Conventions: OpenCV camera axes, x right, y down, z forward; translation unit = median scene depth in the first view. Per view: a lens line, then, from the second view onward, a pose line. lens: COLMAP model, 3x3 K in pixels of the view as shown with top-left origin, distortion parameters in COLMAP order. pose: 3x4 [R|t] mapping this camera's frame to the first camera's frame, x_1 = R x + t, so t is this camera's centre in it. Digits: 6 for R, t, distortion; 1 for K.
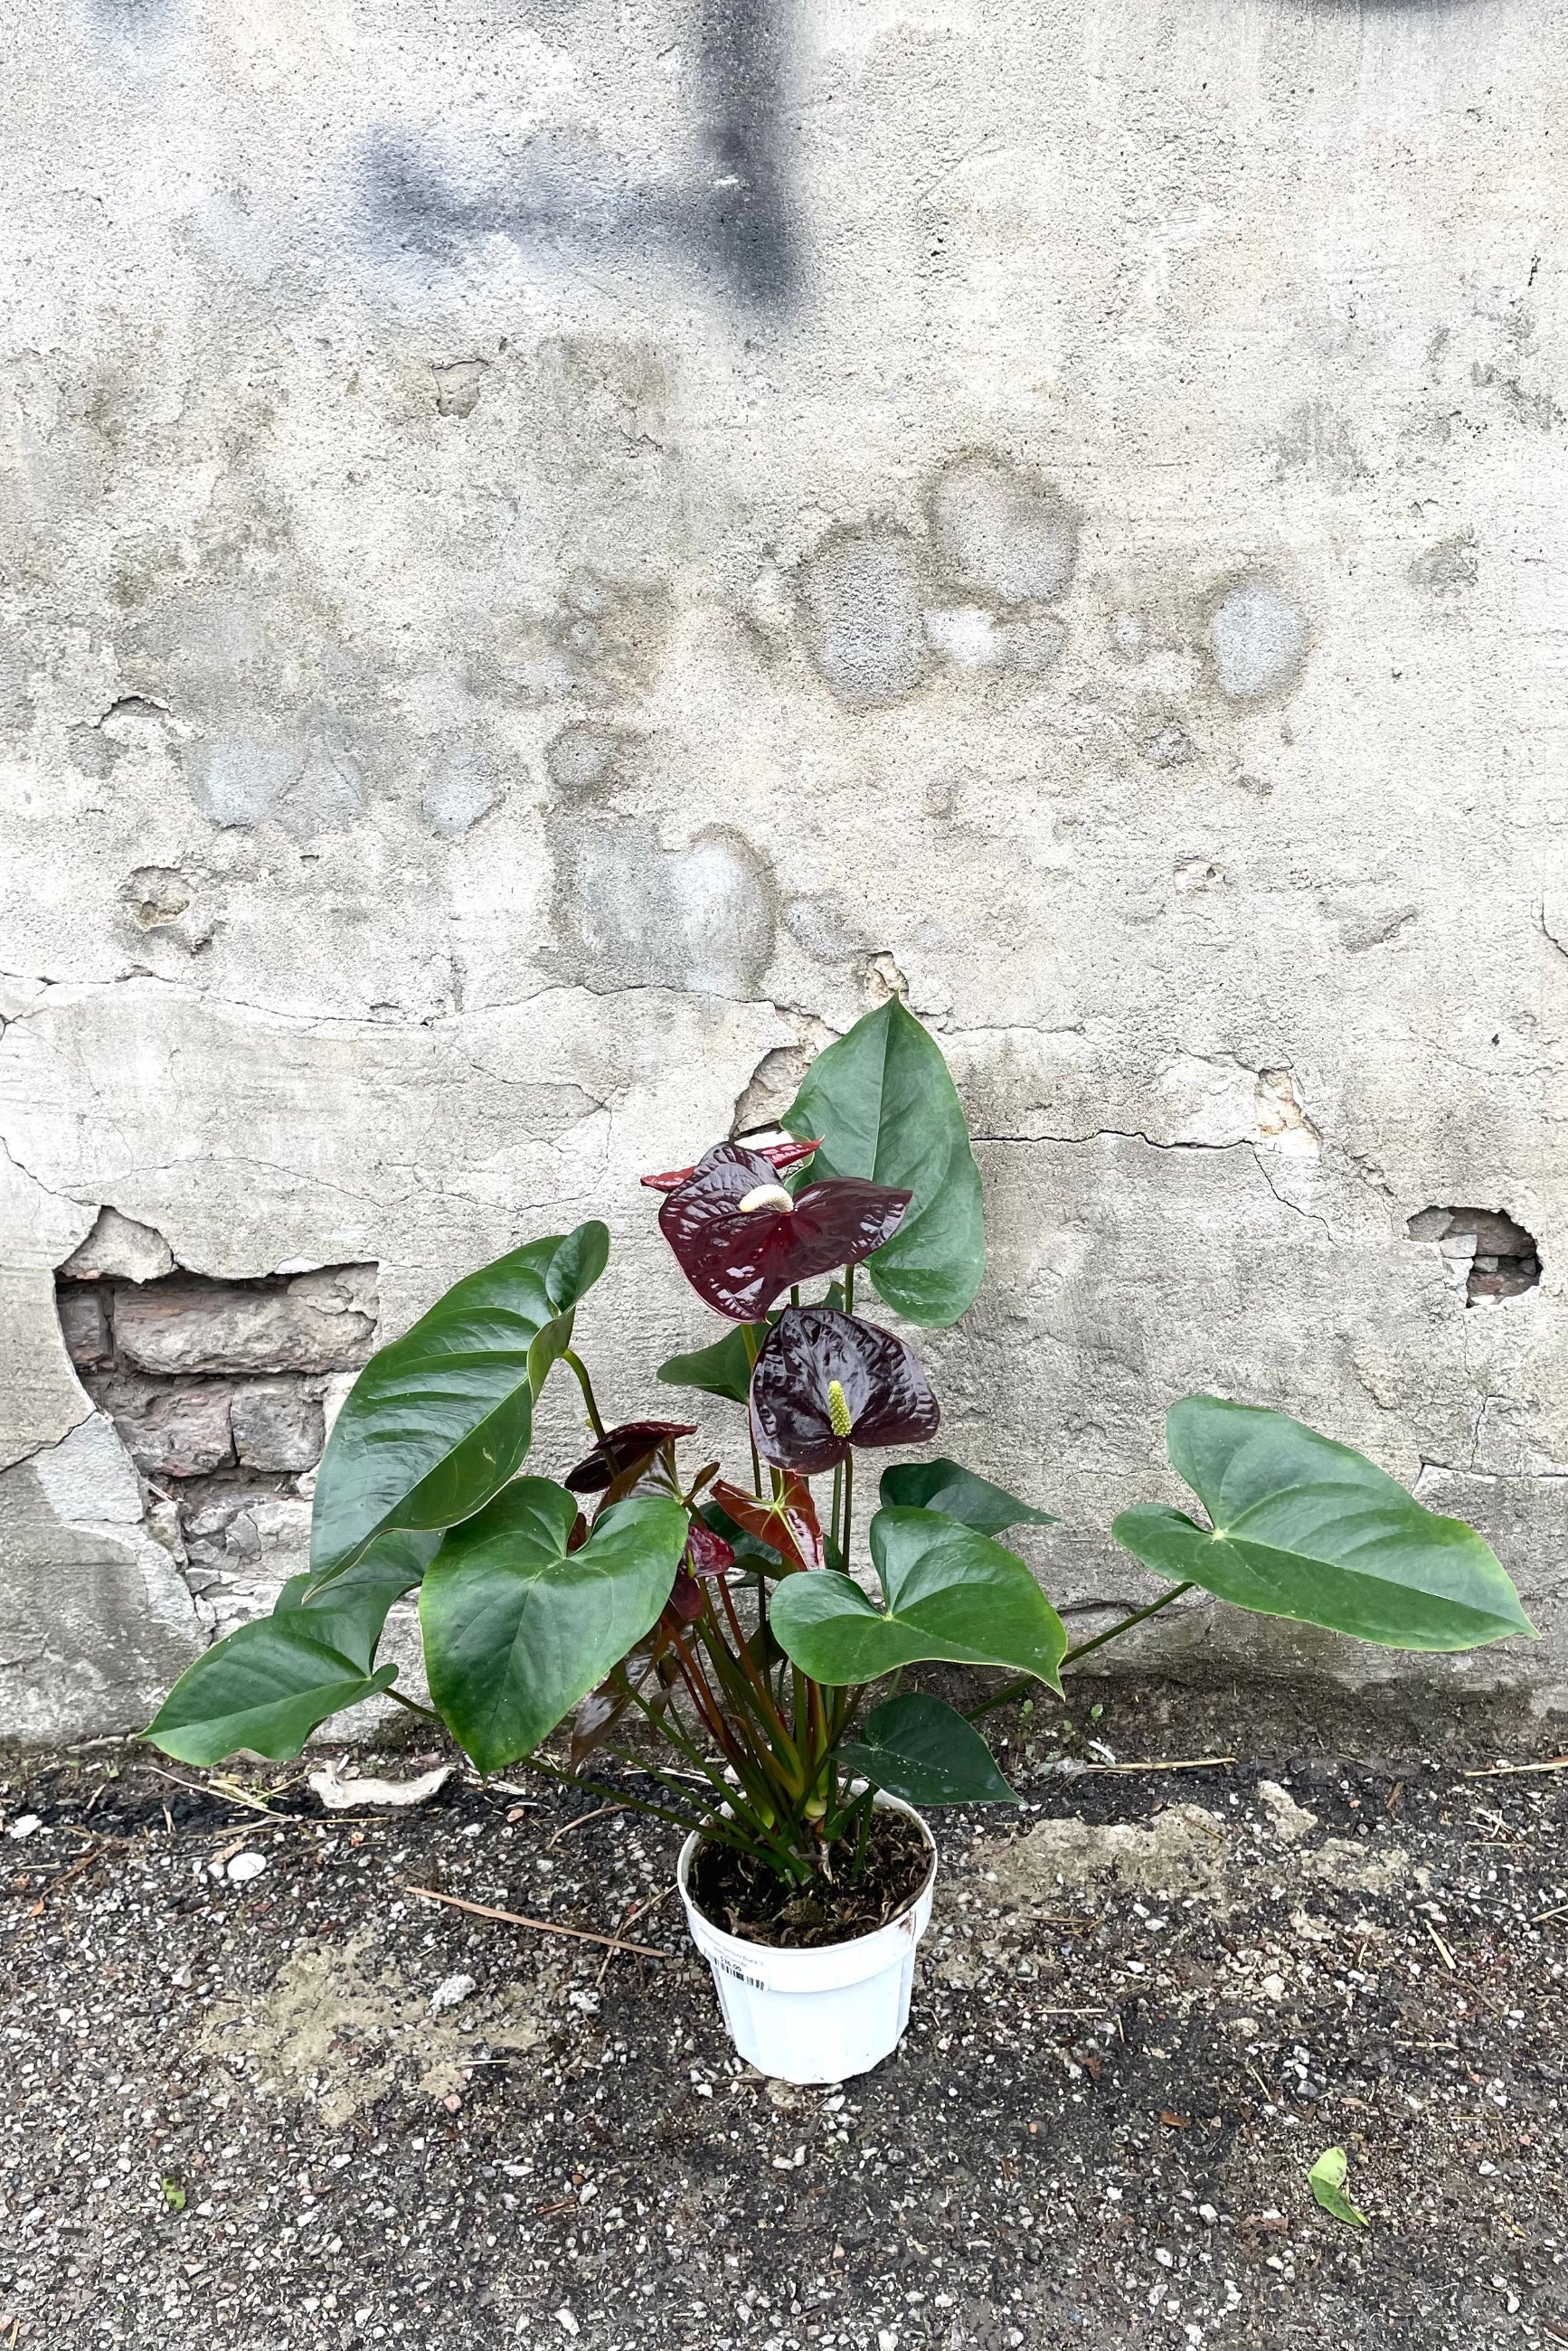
lens RADIAL K [[2070.5, 0, 840.4], [0, 2070.5, 1168.2], [0, 0, 1]] dist [0.143002, -0.242934]
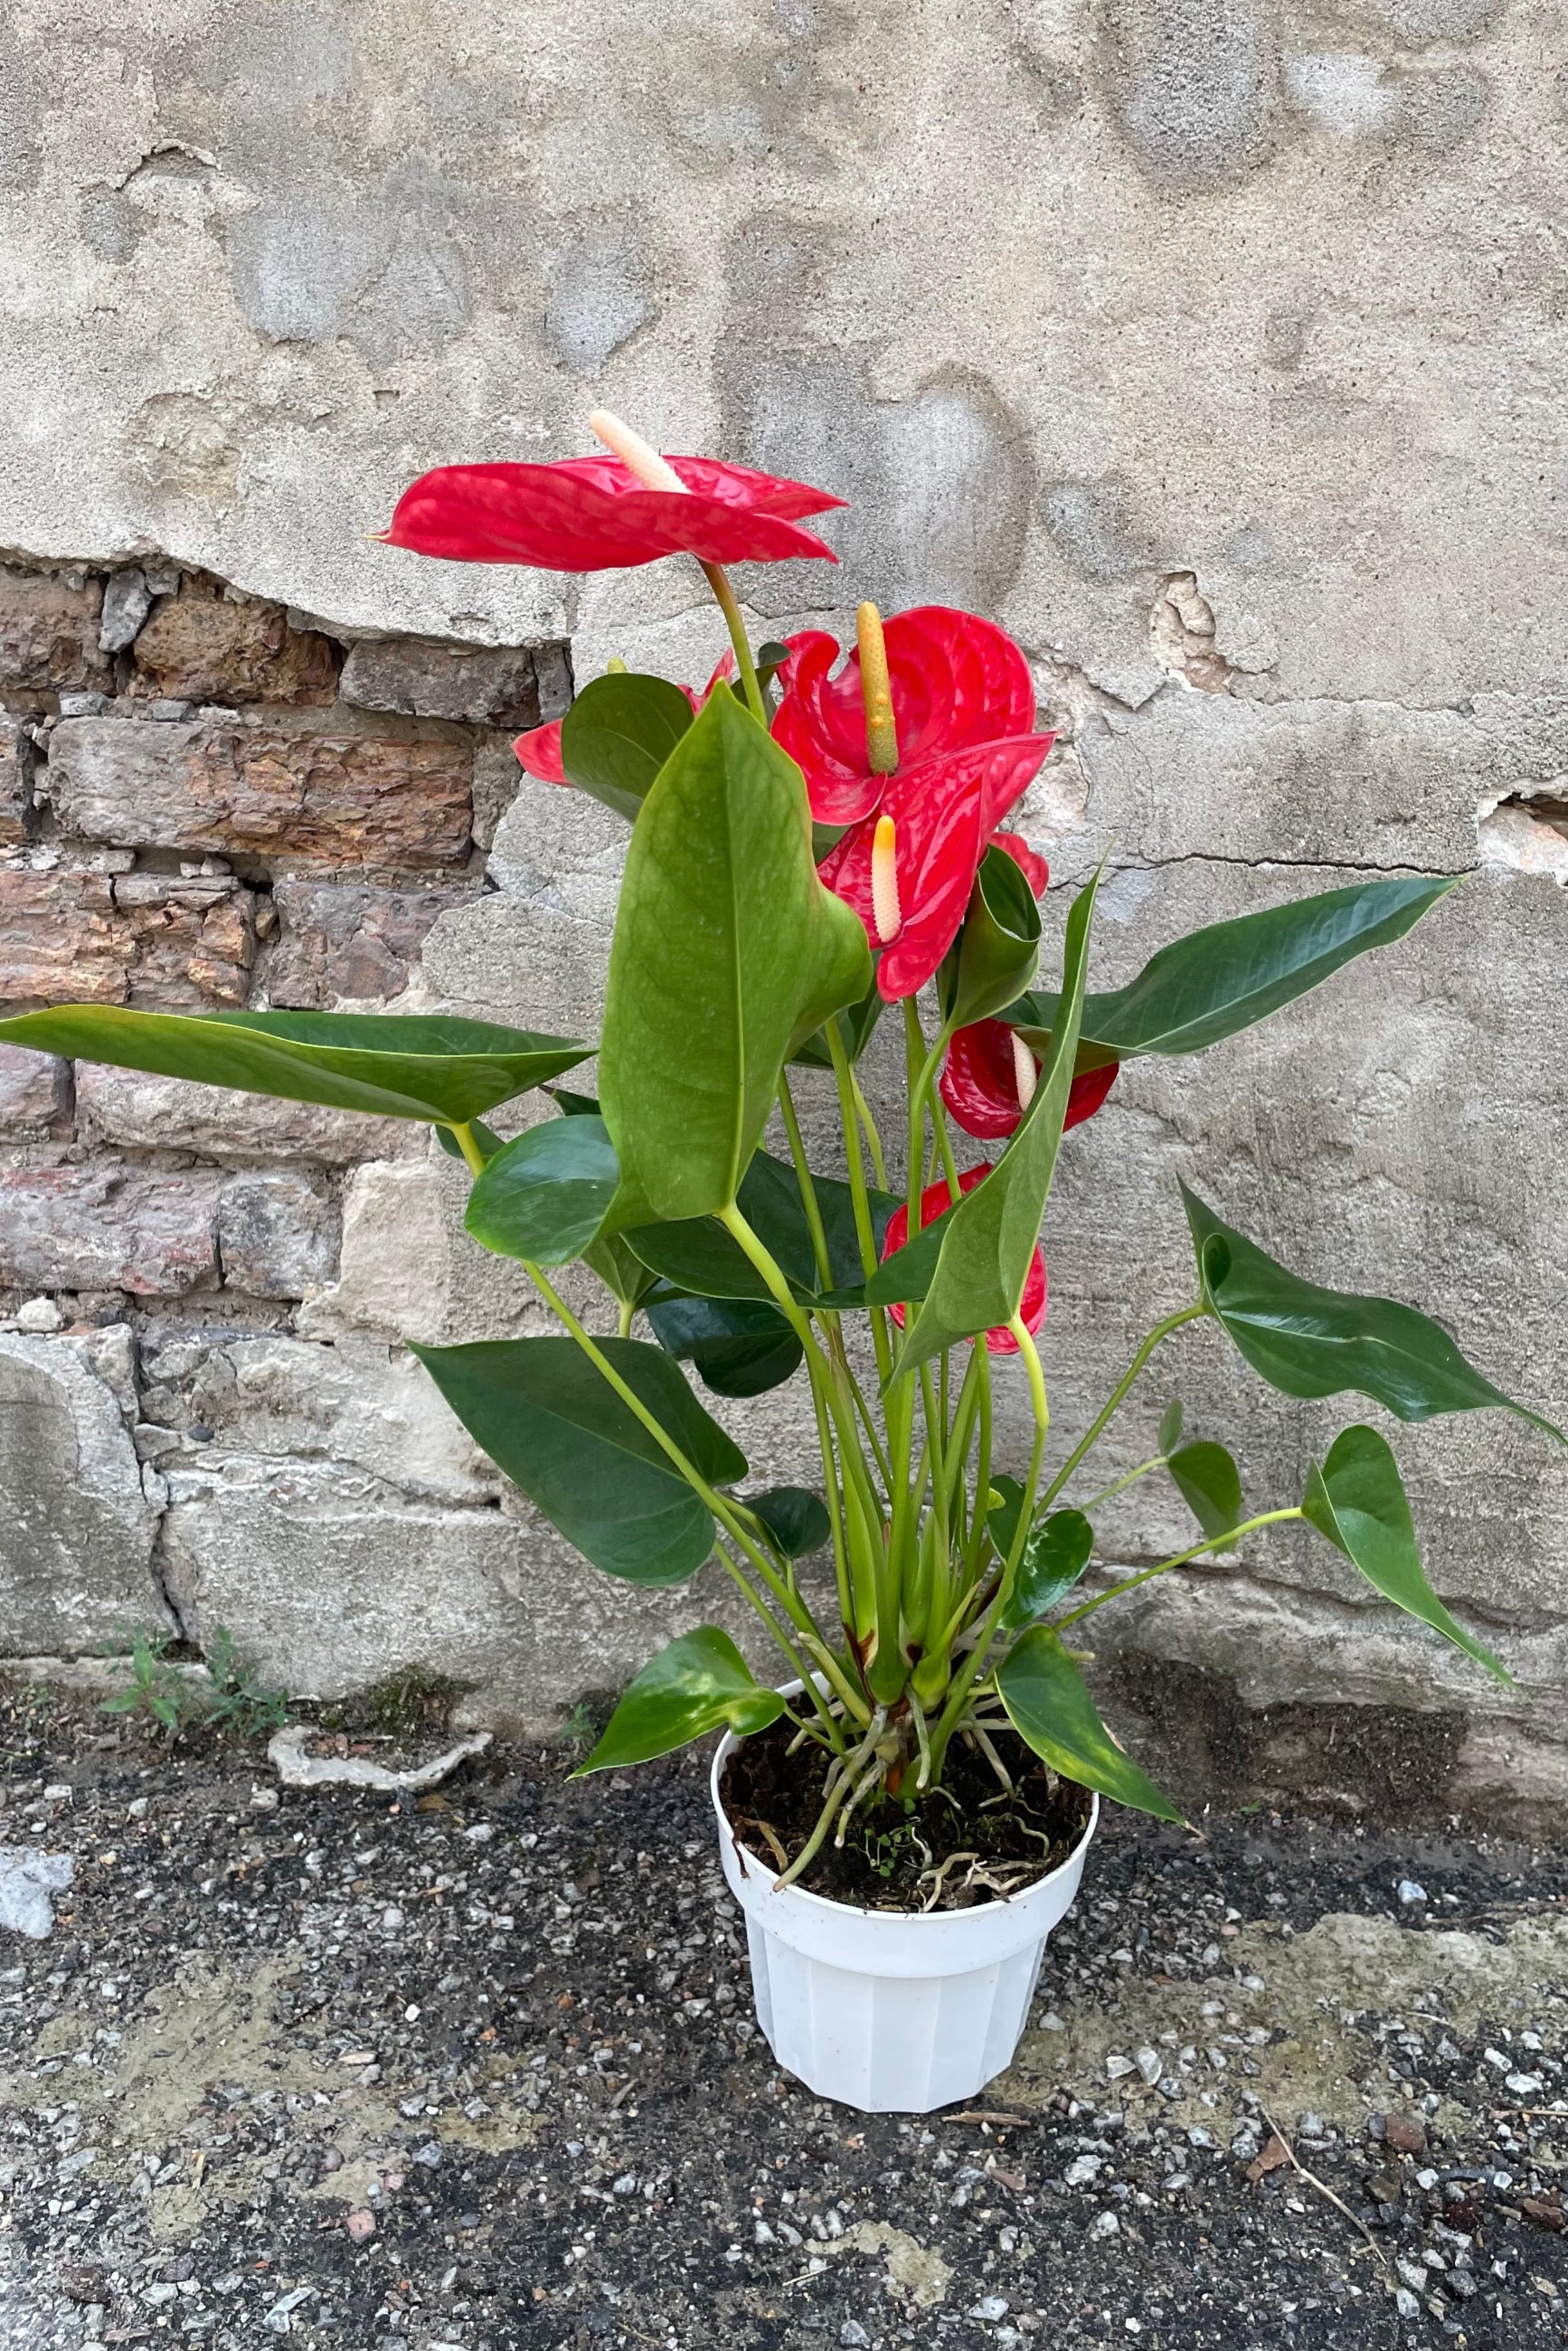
lens RADIAL K [[1987.6, 0, 860.0], [0, 1987.6, 1162.7], [0, 0, 1]] dist [0.096020, -0.149740]
pose [[0.993028, 0.073825, -0.091893, -0.009941], [-0.084514, 0.989355, -0.118462, 0.179493], [0.082170, 0.125403, 0.988697, 0.364342]]
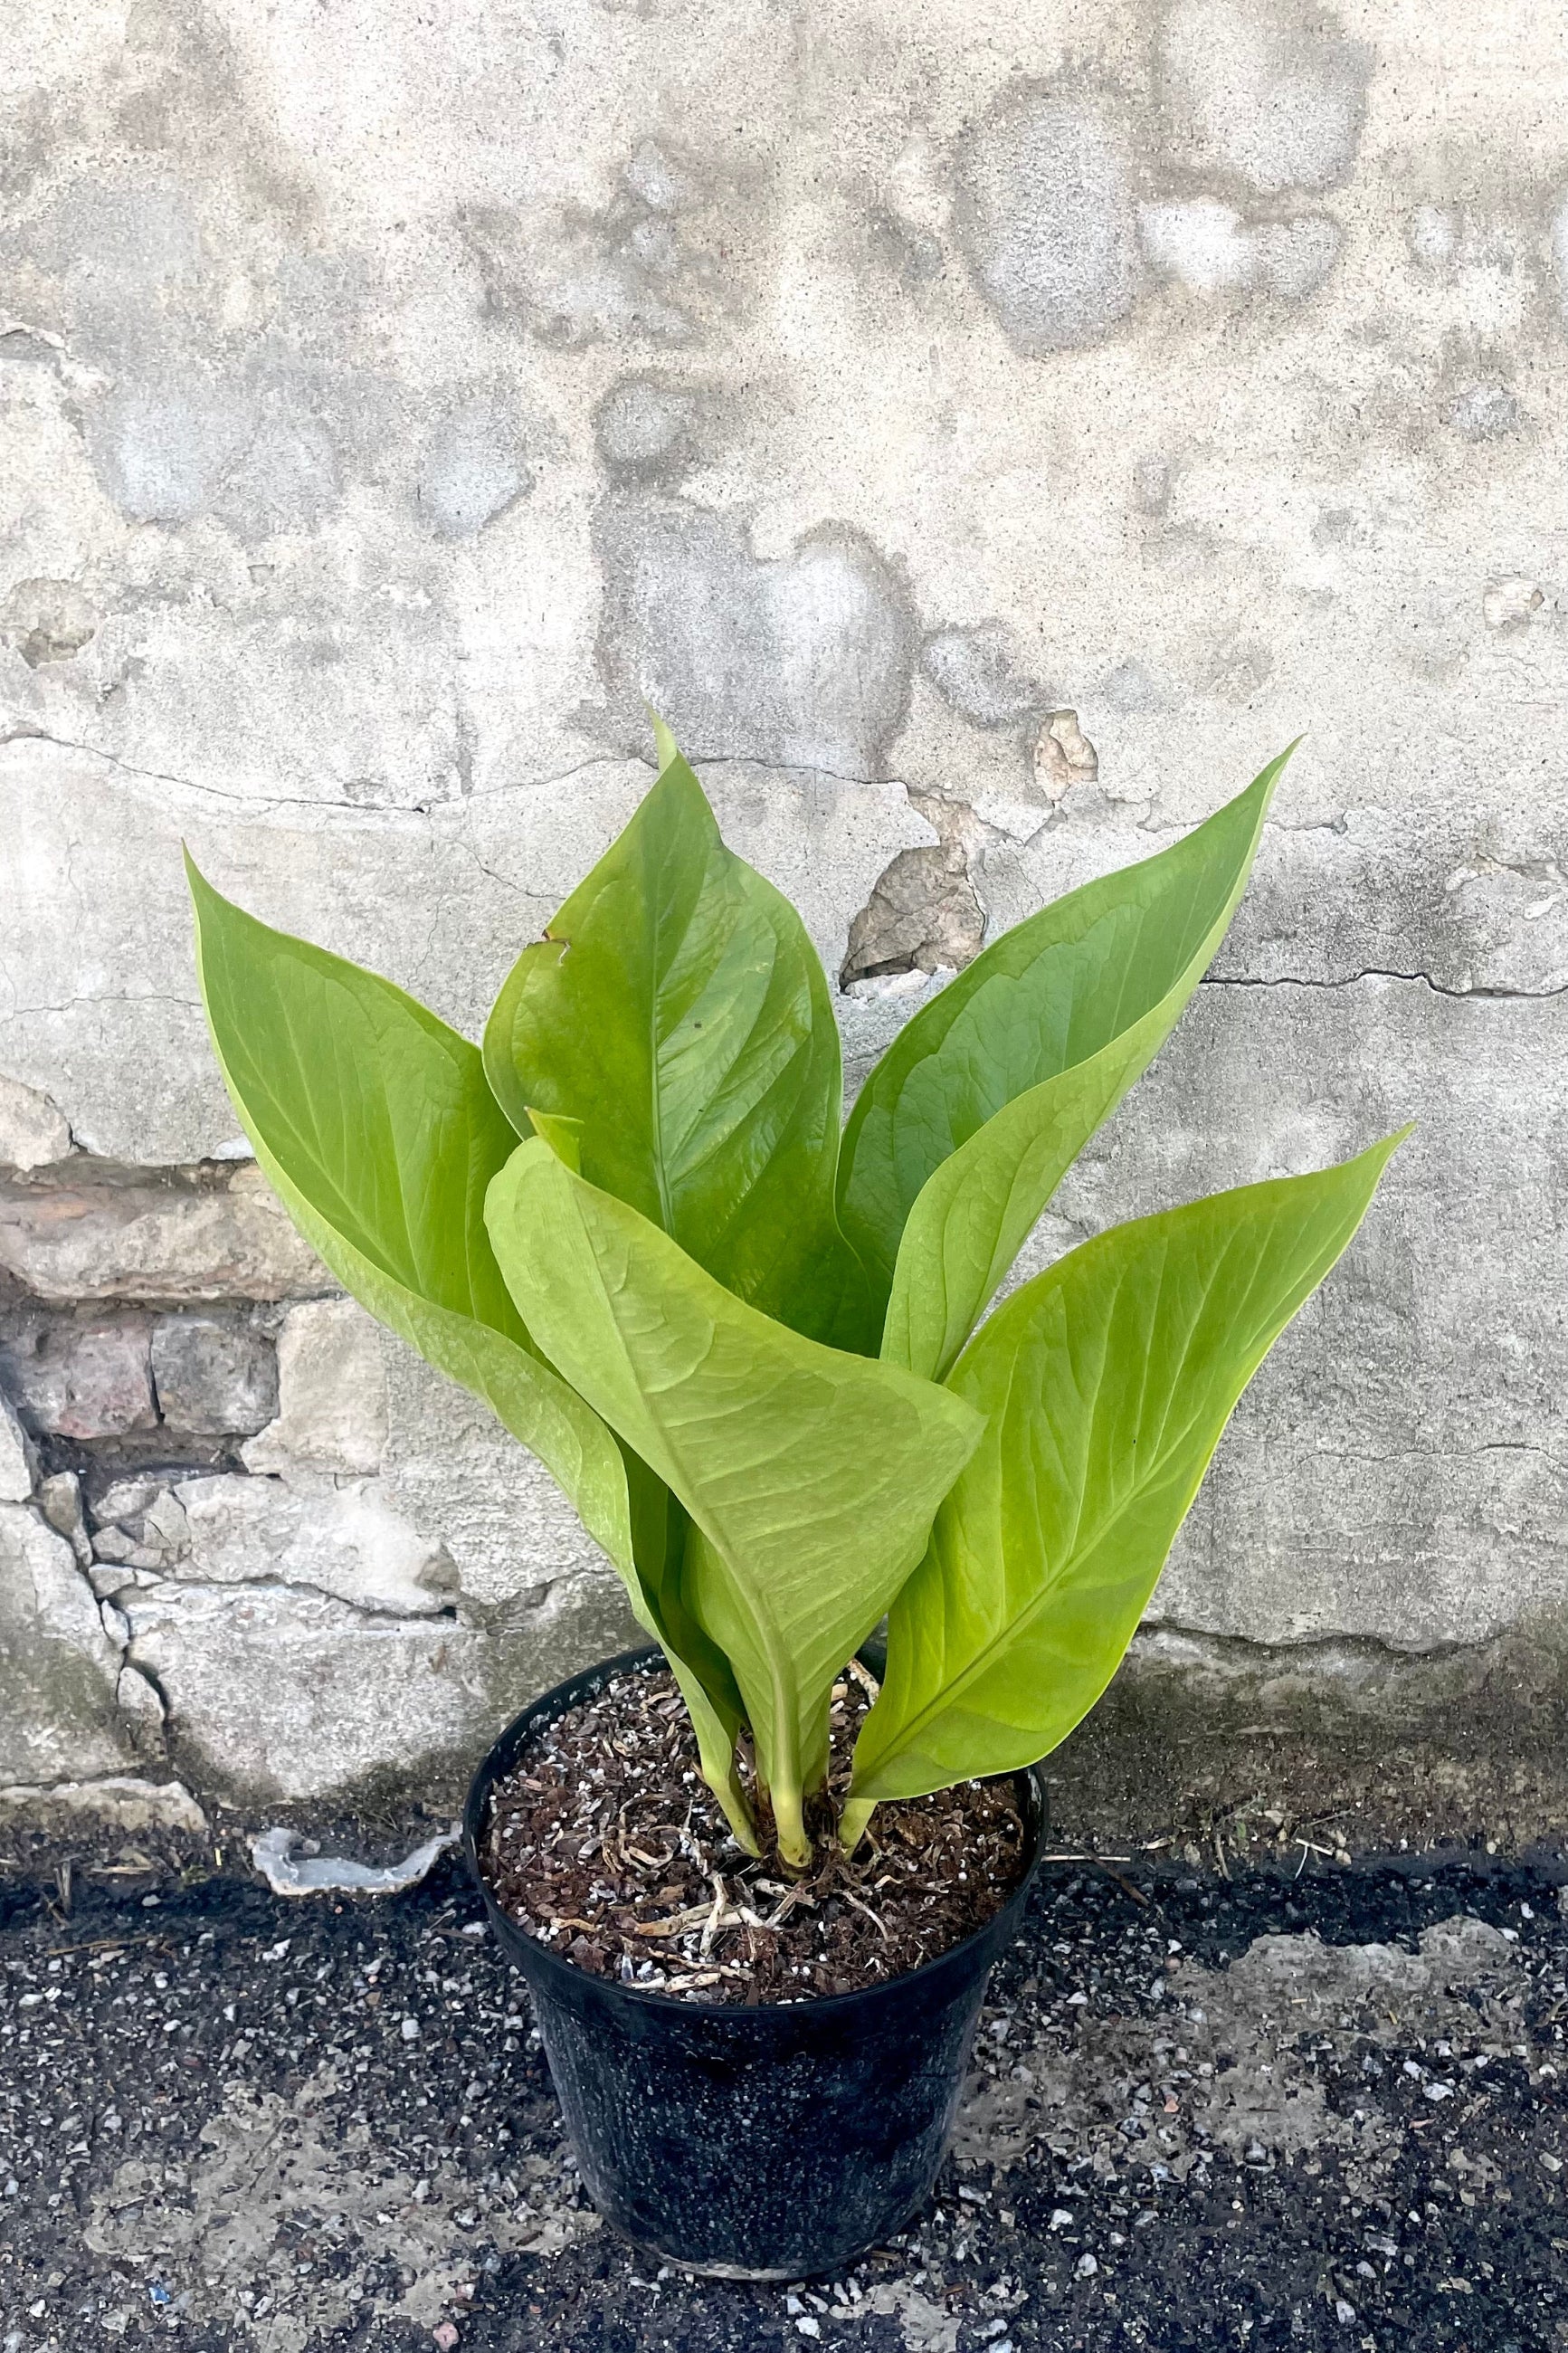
lens RADIAL K [[2304.9, 0, 813.3], [0, 2304.9, 1155.5], [0, 0, 1]] dist [0.118774, -0.182380]
pose [[0.999590, 0.011659, -0.026133, -0.042779], [-0.011604, 0.999930, 0.002261, 0.047088], [0.026158, -0.001957, 0.999656, 0.211200]]
